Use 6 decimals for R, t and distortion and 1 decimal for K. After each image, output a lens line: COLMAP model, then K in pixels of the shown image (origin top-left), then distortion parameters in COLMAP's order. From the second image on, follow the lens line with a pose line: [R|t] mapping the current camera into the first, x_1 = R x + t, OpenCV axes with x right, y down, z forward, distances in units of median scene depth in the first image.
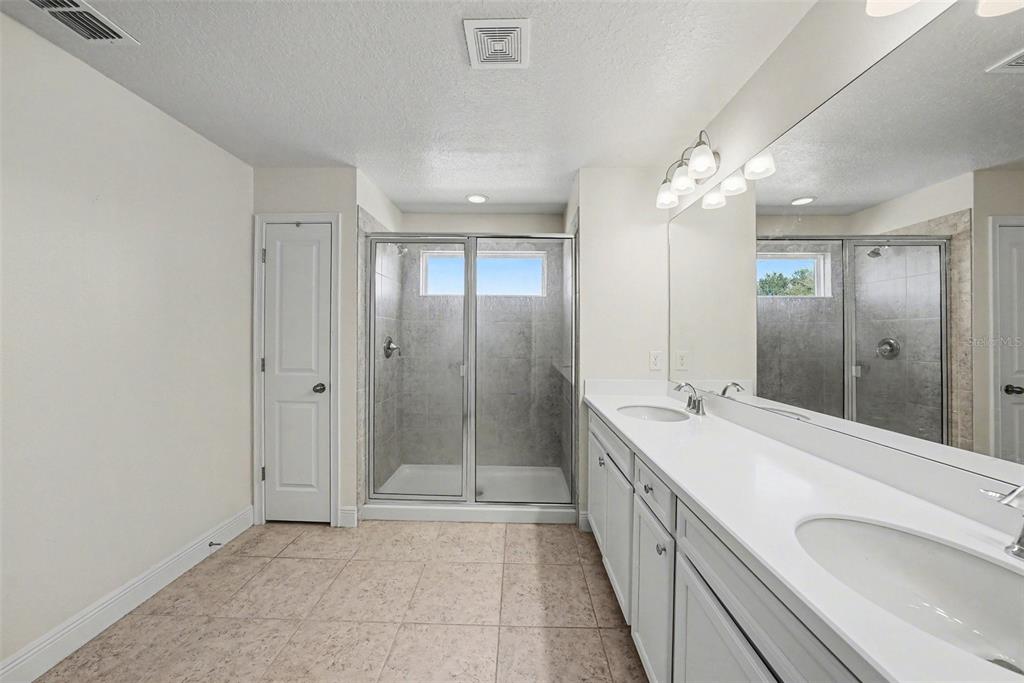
lens RADIAL K [[360.6, 0, 510.5], [0, 360.6, 335.9], [0, 0, 1]] dist [-0.005538, 0.000045]
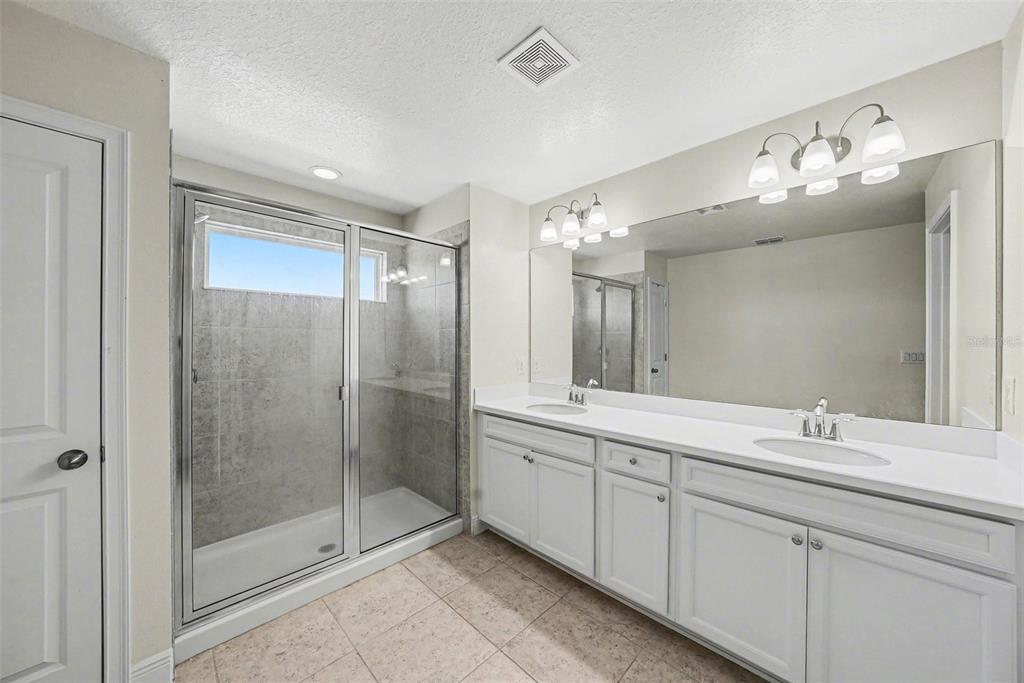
lens RADIAL K [[364.4, 0, 512.0], [0, 364.4, 341.5], [0, 0, 1]] dist [-0.001298, 0.000168]
pose [[0.693111, -0.011337, 0.720742, -0.477068], [0.009685, 0.999933, 0.006415, -0.019450], [-0.720766, 0.002534, 0.693174, 0.198364]]
